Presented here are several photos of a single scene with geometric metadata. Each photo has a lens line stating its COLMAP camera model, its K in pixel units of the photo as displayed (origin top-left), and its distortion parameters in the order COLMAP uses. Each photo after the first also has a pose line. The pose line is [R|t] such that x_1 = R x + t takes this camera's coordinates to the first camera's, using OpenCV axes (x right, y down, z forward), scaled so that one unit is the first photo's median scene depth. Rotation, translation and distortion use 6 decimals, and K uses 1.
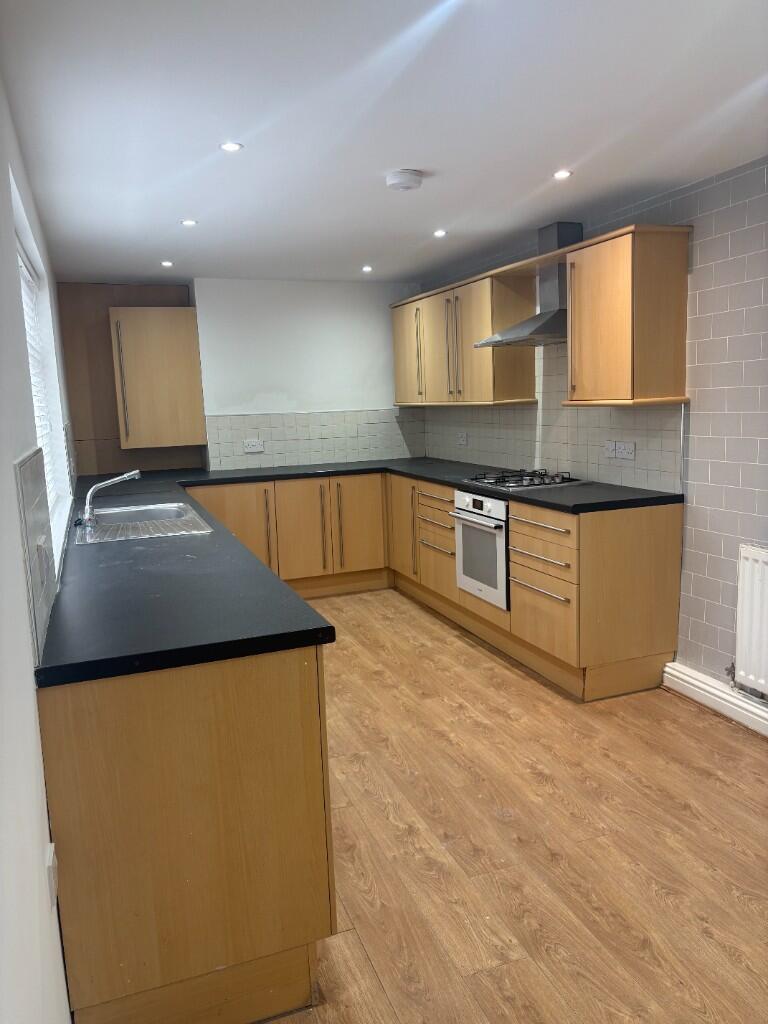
lens RADIAL K [[775.5, 0, 388.3], [0, 775.5, 513.0], [0, 0, 1]] dist [0.031086, -0.027593]
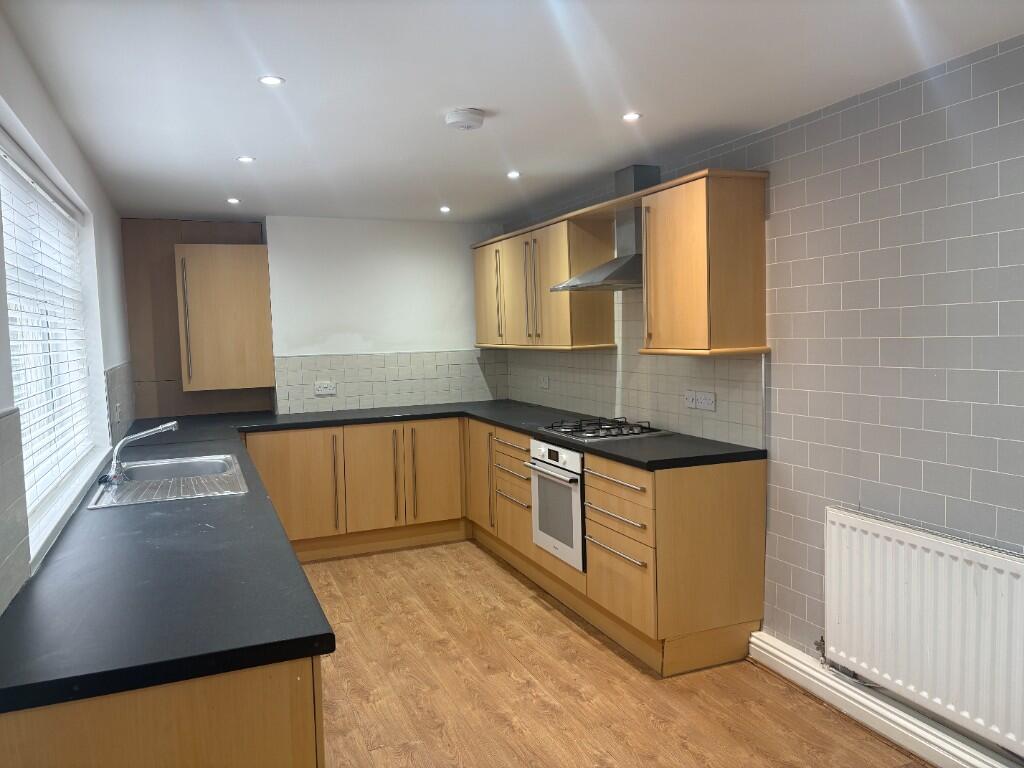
lens RADIAL K [[775.5, 0, 511.7], [0, 775.5, 386.1], [0, 0, 1]] dist [0.031086, -0.027593]
pose [[0.999567, 0.007795, 0.028366, 0.044841], [-0.005532, 0.996859, -0.079007, -0.024497], [-0.028892, 0.078816, 0.996470, 0.067604]]
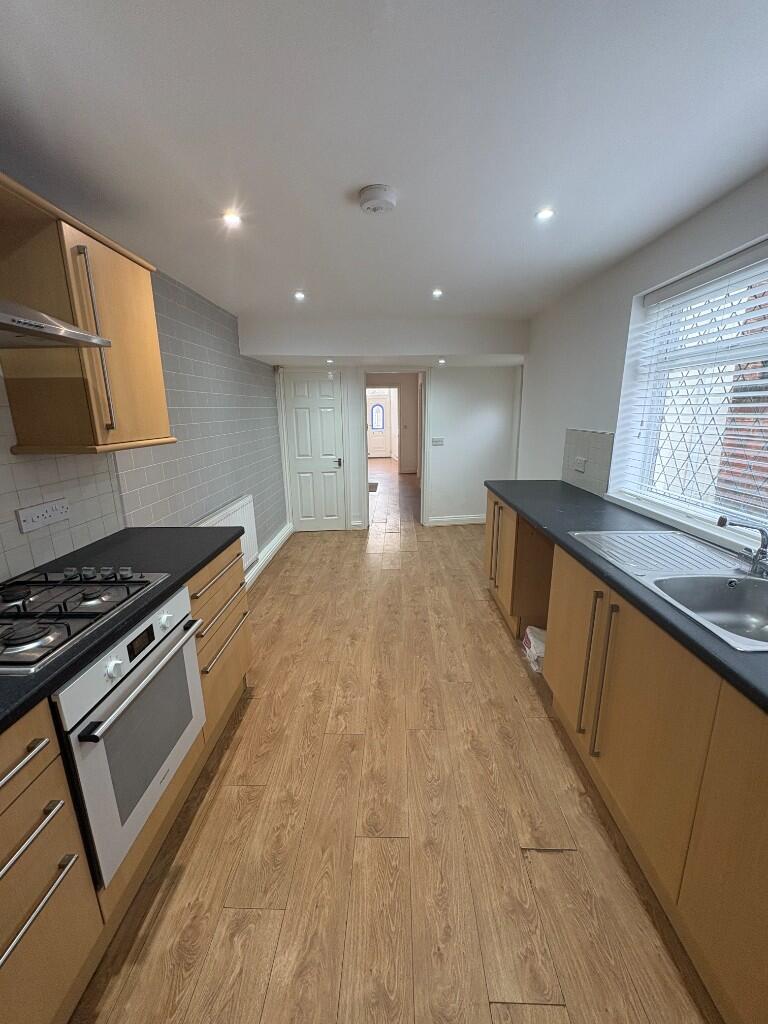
lens RADIAL K [[407.1, 0, 383.1], [0, 407.1, 512.4], [0, 0, 1]] dist [0.000222, 0.000890]
pose [[-0.925953, -0.041138, 0.375392, -0.165831], [0.104693, 0.927123, 0.359837, -0.209678], [-0.362838, 0.372493, -0.854165, 1.344224]]
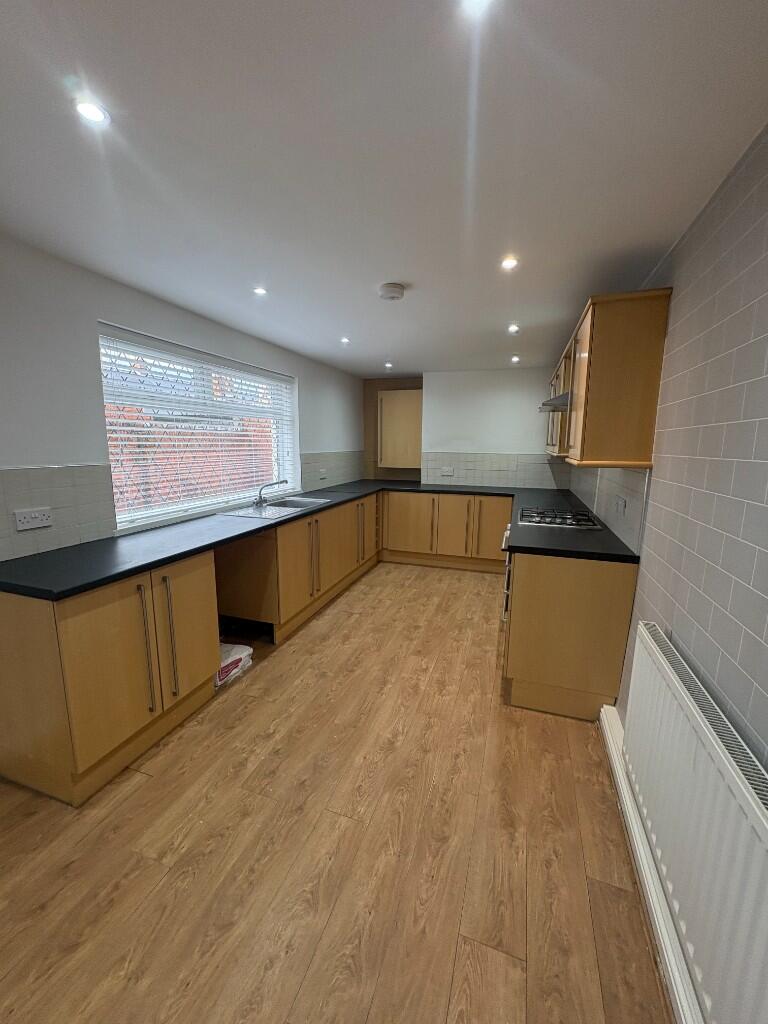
lens RADIAL K [[407.1, 0, 382.6], [0, 407.1, 512.0], [0, 0, 1]] dist [0.000222, 0.000890]
pose [[0.770686, 0.151016, -0.619062, 0.441480], [-0.133140, 0.988231, 0.075323, -0.077179], [0.623151, 0.024372, 0.781722, 0.364474]]
